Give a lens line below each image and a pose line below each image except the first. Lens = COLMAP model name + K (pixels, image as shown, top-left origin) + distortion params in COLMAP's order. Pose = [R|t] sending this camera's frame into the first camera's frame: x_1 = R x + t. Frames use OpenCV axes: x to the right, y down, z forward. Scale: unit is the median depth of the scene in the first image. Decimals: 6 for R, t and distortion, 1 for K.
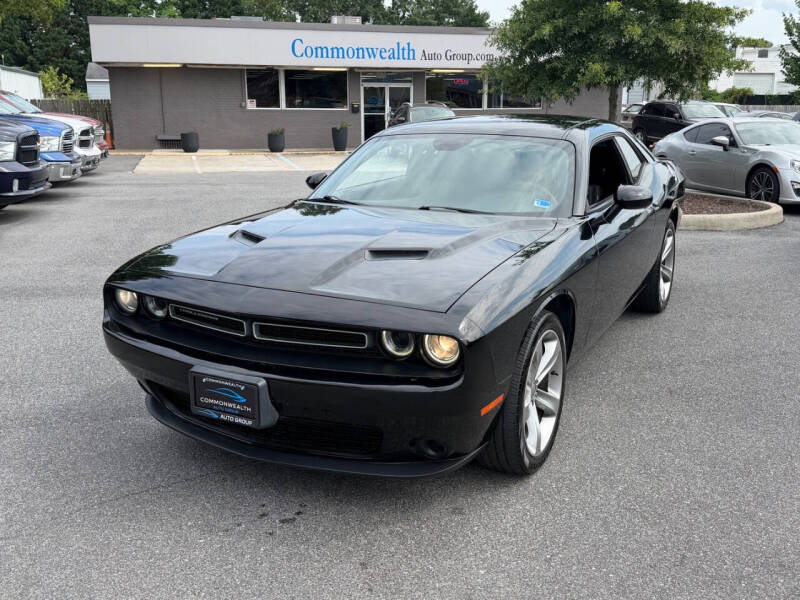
lens RADIAL K [[773.8, 0, 397.1], [0, 773.8, 321.9], [0, 0, 1]] dist [0.055159, 0.000000]
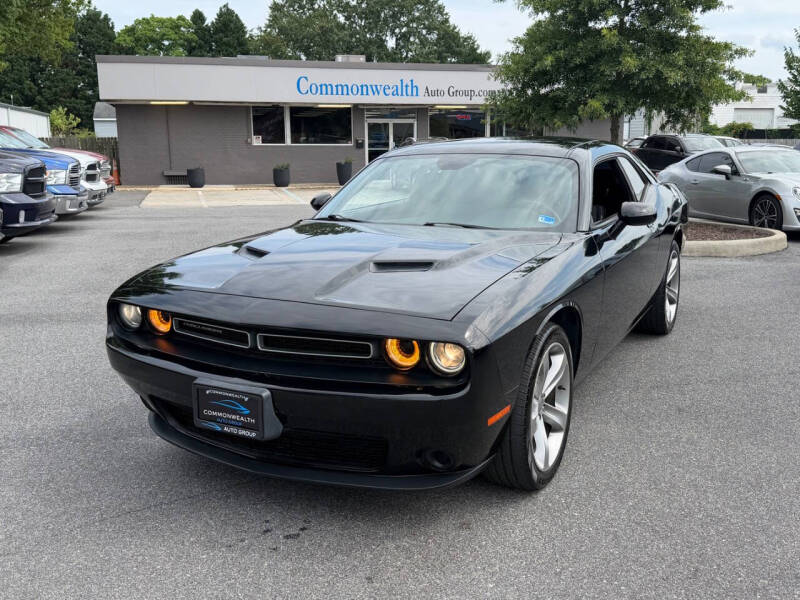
lens RADIAL K [[773.8, 0, 400.4], [0, 773.8, 327.5], [0, 0, 1]] dist [0.055159, 0.000000]
pose [[0.999982, -0.005655, -0.001891, -0.000226], [0.005576, 0.999199, -0.039631, 0.016214], [0.002114, 0.039619, 0.999213, 0.004399]]
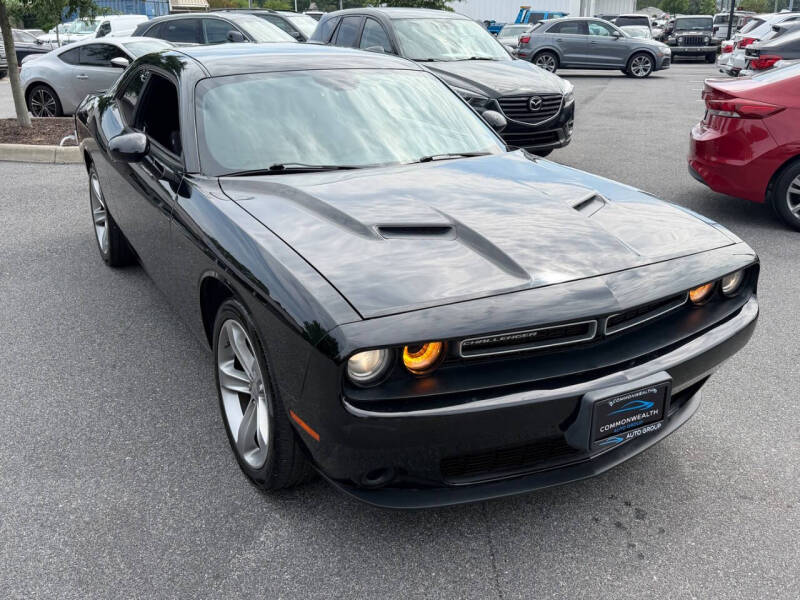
lens RADIAL K [[773.8, 0, 395.9], [0, 773.8, 300.7], [0, 0, 1]] dist [0.055159, 0.000000]
pose [[0.534614, -0.291362, 0.793282, -0.469831], [0.229798, 0.953438, 0.195318, -0.112369], [-0.813253, 0.077874, 0.576676, 0.347682]]
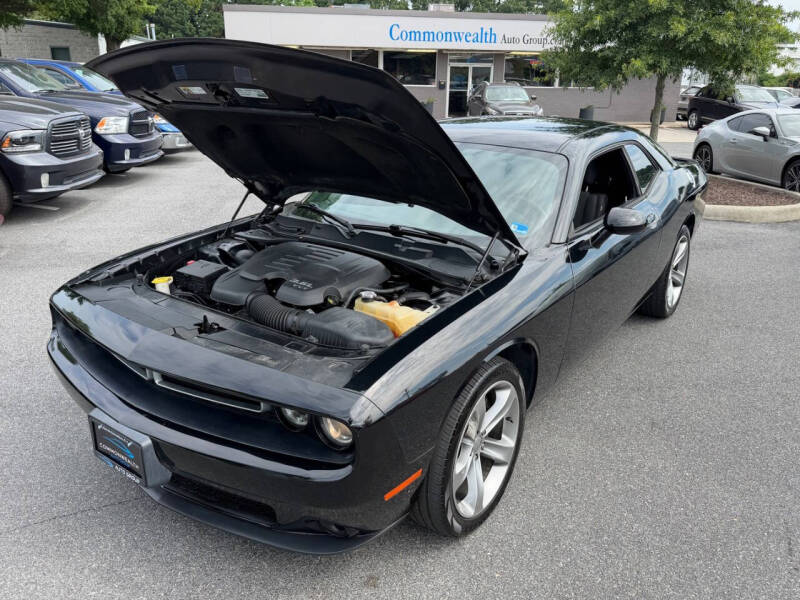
lens RADIAL K [[617.3, 0, 402.9], [0, 617.3, 313.7], [0, 0, 1]] dist [0.039915, -0.041538]
pose [[0.990503, 0.065071, -0.121117, 0.093882], [-0.053704, 0.994041, 0.094862, -0.073337], [0.126568, -0.087457, 0.988095, 0.156922]]
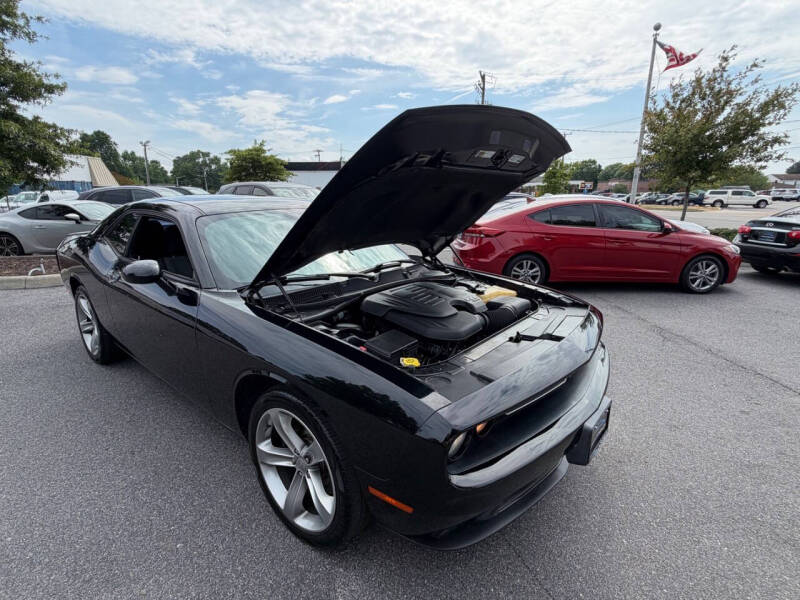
lens RADIAL K [[408.9, 0, 397.7], [0, 408.9, 305.6], [0, 0, 1]] dist [-0.006798, 0.008834]
pose [[0.191489, -0.259707, 0.946512, -0.397429], [0.262812, 0.942710, 0.205495, -0.138772], [-0.945654, 0.209404, 0.248772, 0.524704]]
